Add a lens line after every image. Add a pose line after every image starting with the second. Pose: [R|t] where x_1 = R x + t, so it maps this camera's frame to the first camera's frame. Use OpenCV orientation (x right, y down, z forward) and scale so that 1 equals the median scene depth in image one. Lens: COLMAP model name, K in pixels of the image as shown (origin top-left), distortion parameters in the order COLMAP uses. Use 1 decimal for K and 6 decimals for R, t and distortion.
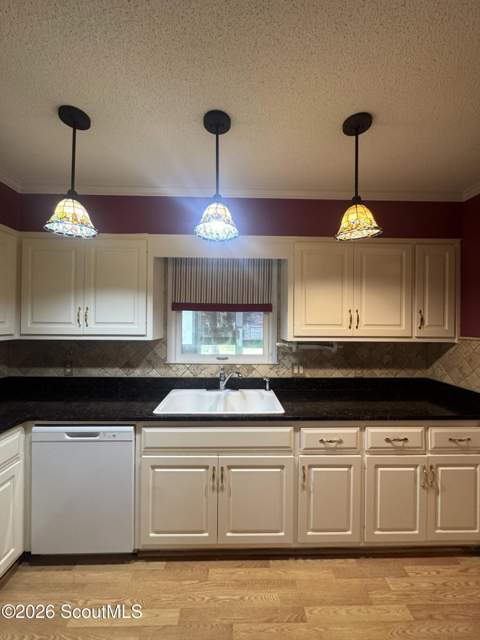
lens RADIAL K [[264.1, 0, 240.0], [0, 264.1, 320.0], [0, 0, 1]] dist [-0.001679, -0.000099]
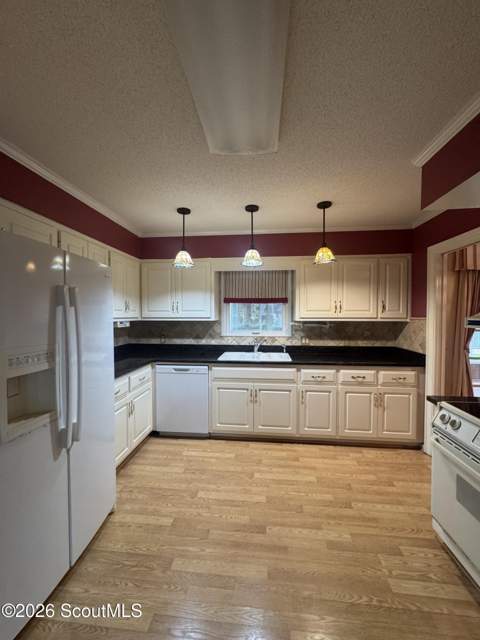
lens RADIAL K [[264.1, 0, 240.0], [0, 264.1, 320.0], [0, 0, 1]] dist [-0.001679, -0.000099]
pose [[0.991766, -0.005391, -0.127953, 0.048114], [0.009234, 0.999523, 0.029465, 0.023748], [0.127734, -0.030404, 0.991342, -0.651884]]
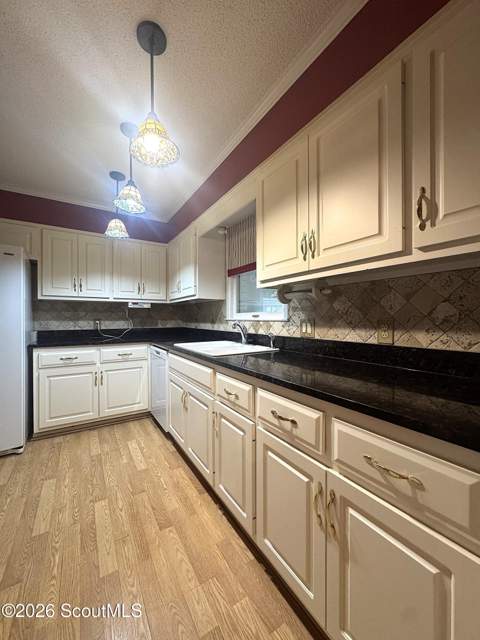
lens RADIAL K [[254.7, 0, 240.0], [0, 254.7, 320.0], [0, 0, 1]] dist [-0.001239, -0.000138]
pose [[0.507674, -0.003556, -0.861542, 0.899347], [0.011313, 0.999933, 0.002539, 0.184757], [0.861475, -0.011036, 0.507680, 0.511694]]
